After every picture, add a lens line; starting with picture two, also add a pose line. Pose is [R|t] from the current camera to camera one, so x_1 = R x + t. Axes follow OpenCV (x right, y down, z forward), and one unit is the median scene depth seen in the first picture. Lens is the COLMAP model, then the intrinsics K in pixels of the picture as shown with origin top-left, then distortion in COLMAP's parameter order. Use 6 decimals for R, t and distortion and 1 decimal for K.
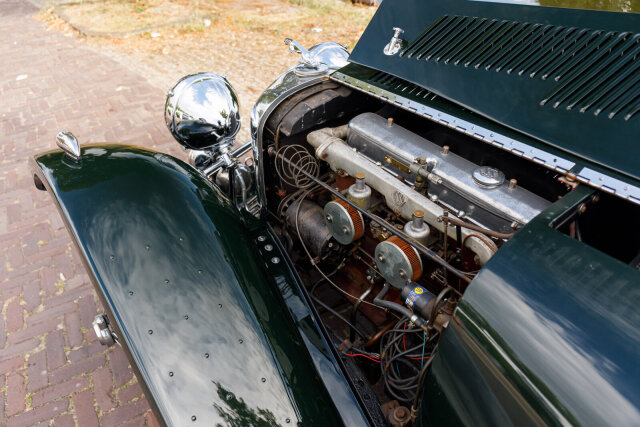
lens RADIAL K [[517.1, 0, 319.1], [0, 517.1, 213.9], [0, 0, 1]] dist [-0.006824, -0.003193]
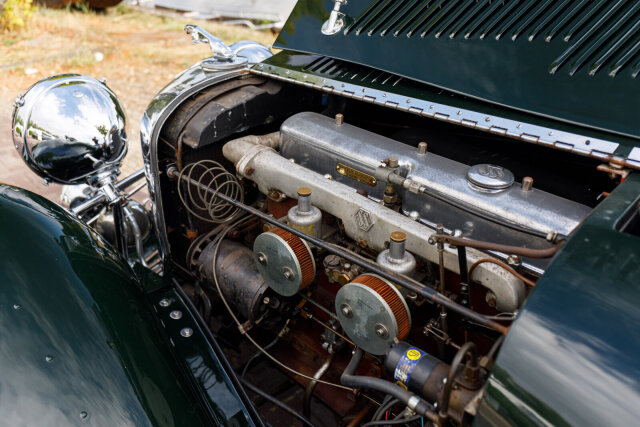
lens RADIAL K [[570.8, 0, 321.9], [0, 570.8, 212.1], [0, 0, 1]] dist [0.026118, 0.019806]
pose [[0.989345, -0.060763, 0.132303, 0.002069], [0.076720, 0.989918, -0.119063, 0.038609], [-0.123734, 0.127945, 0.984032, 0.232343]]
